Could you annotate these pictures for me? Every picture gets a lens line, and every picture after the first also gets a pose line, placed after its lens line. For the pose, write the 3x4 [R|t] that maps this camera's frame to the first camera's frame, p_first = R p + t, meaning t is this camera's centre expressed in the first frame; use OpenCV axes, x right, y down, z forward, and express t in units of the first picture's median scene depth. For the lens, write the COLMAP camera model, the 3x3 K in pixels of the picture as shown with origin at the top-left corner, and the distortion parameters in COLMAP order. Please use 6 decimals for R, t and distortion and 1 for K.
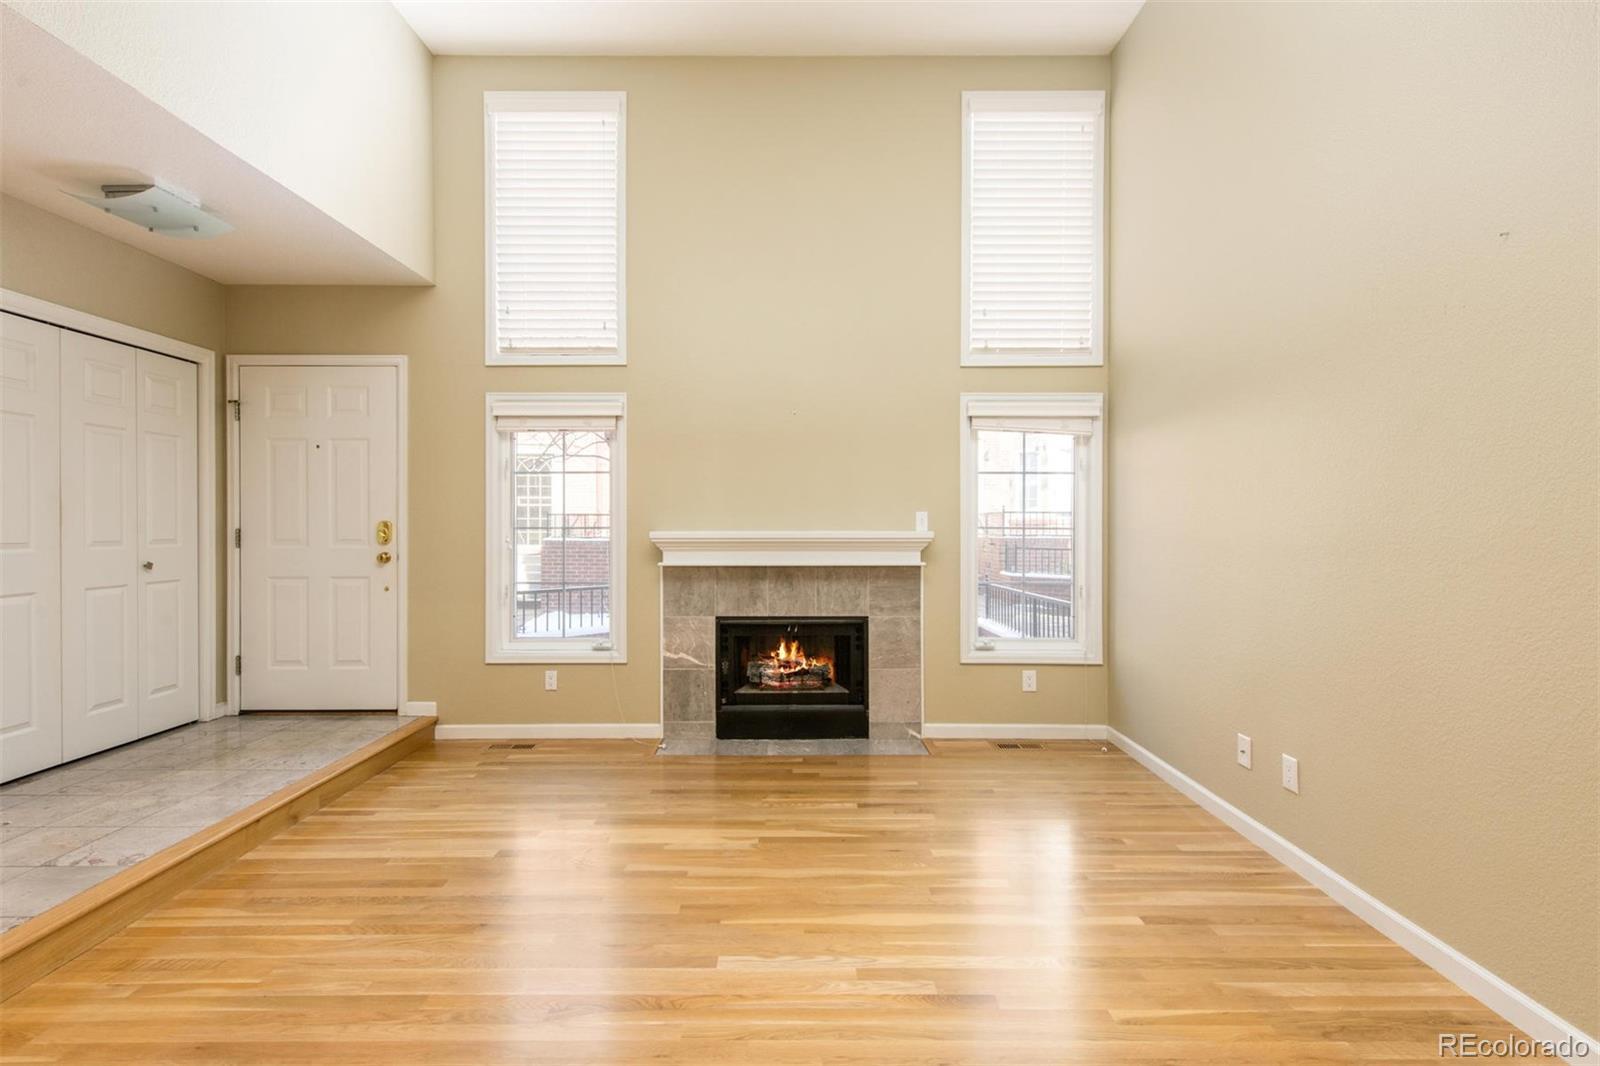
lens RADIAL K [[725.9, 0, 794.8], [0, 725.9, 522.8], [0, 0, 1]] dist [0.017306, -0.002831]
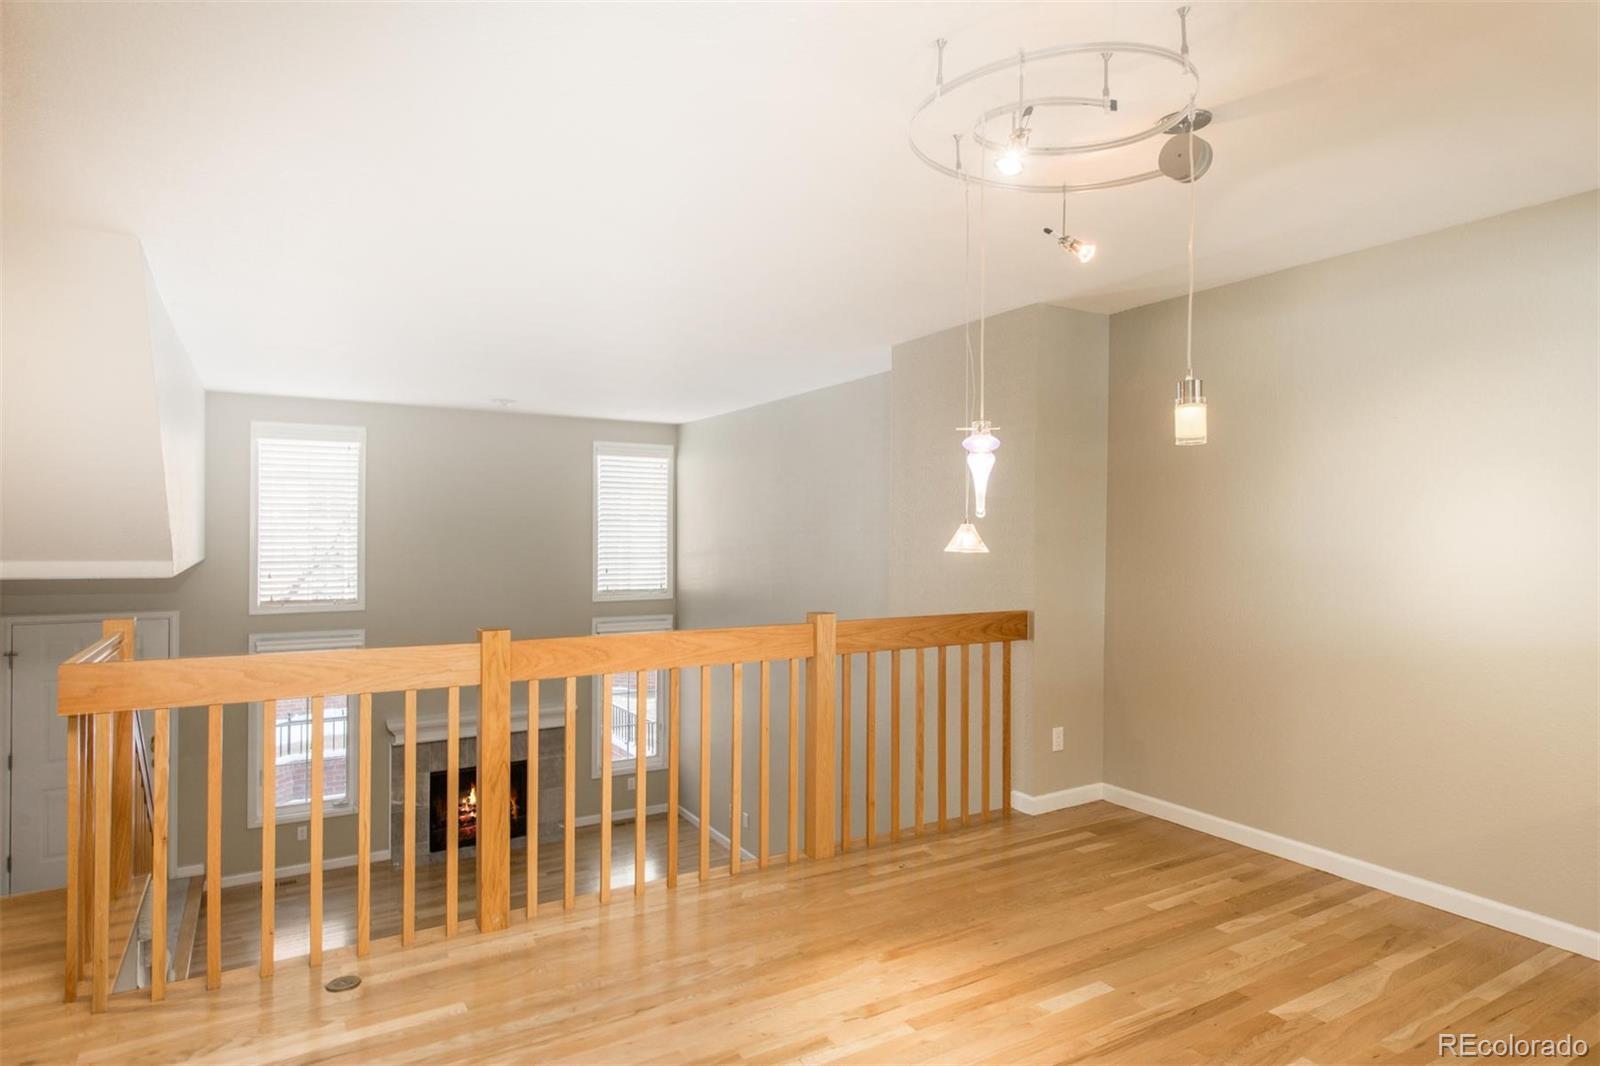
lens RADIAL K [[877.6, 0, 825.9], [0, 877.6, 534.7], [0, 0, 1]] dist [0.016959, -0.001121]
pose [[0.864588, 0.003152, 0.502472, -0.322832], [-0.009104, 0.999914, 0.009393, -0.397160], [-0.502399, -0.012696, 0.864543, -1.017182]]
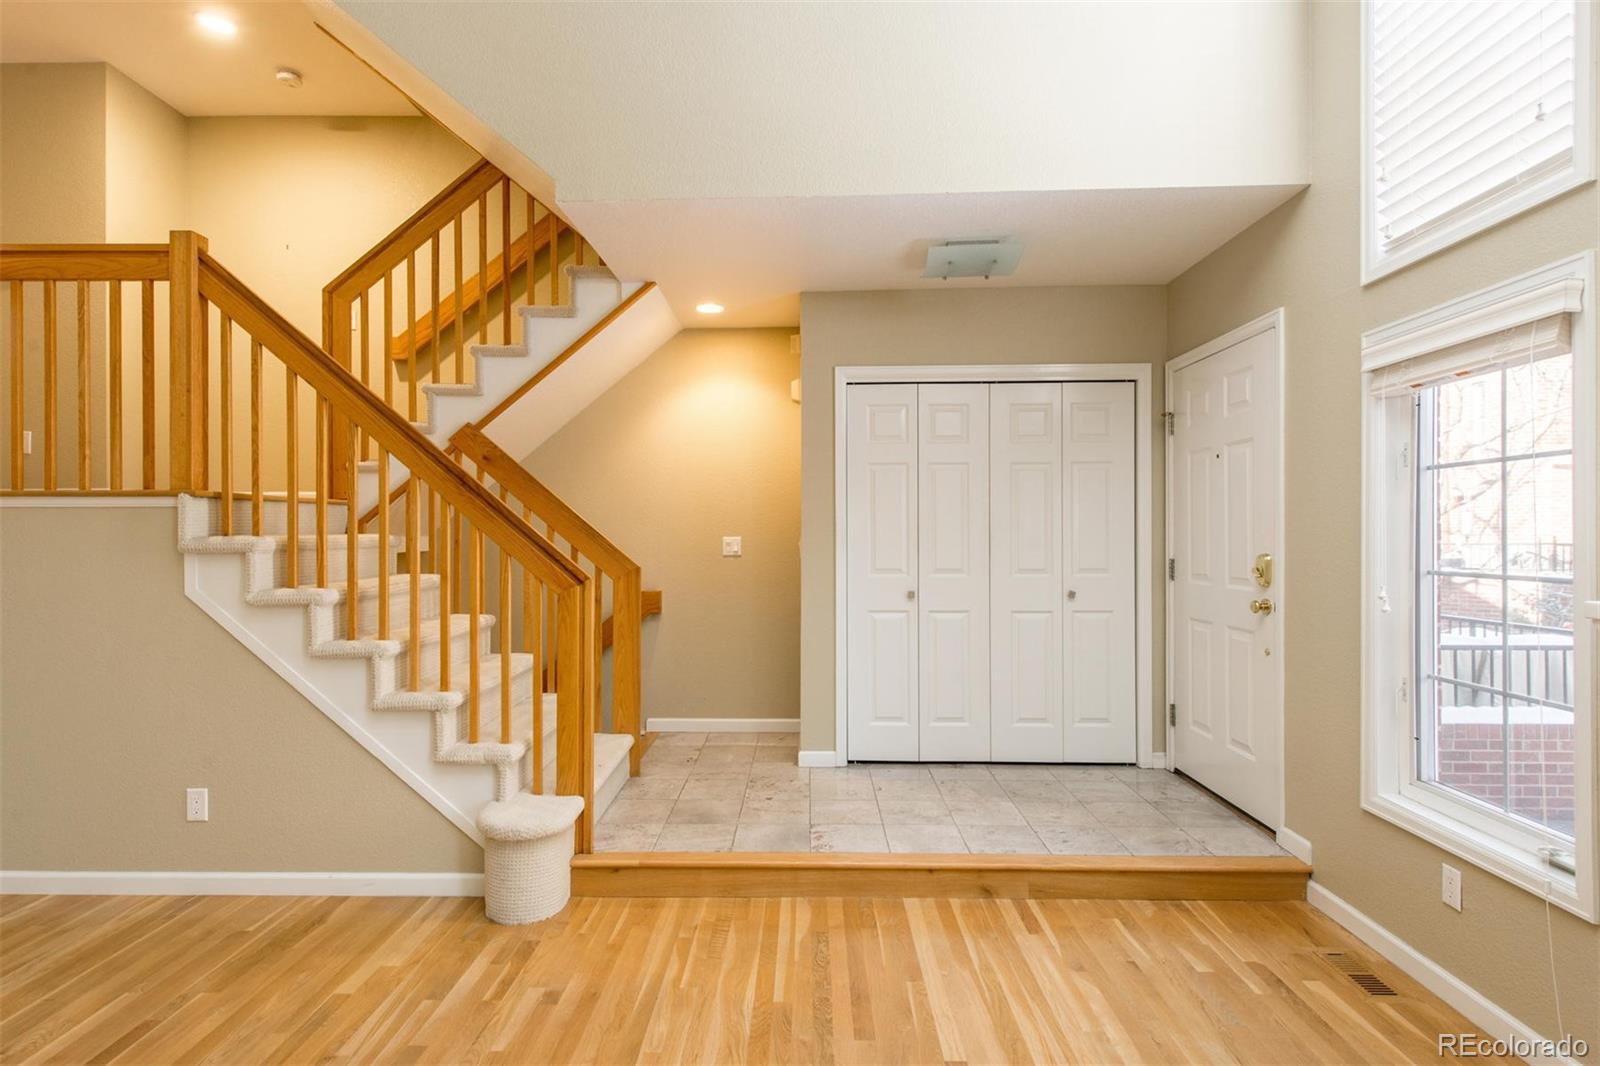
lens RADIAL K [[819.1, 0, 782.8], [0, 819.1, 531.4], [0, 0, 1]] dist [0.011477, -0.002659]
pose [[-0.031726, -0.003400, -0.999491, 0.238101], [0.007238, 0.999967, -0.003631, -0.024746], [0.999470, -0.007350, -0.031701, 0.572060]]
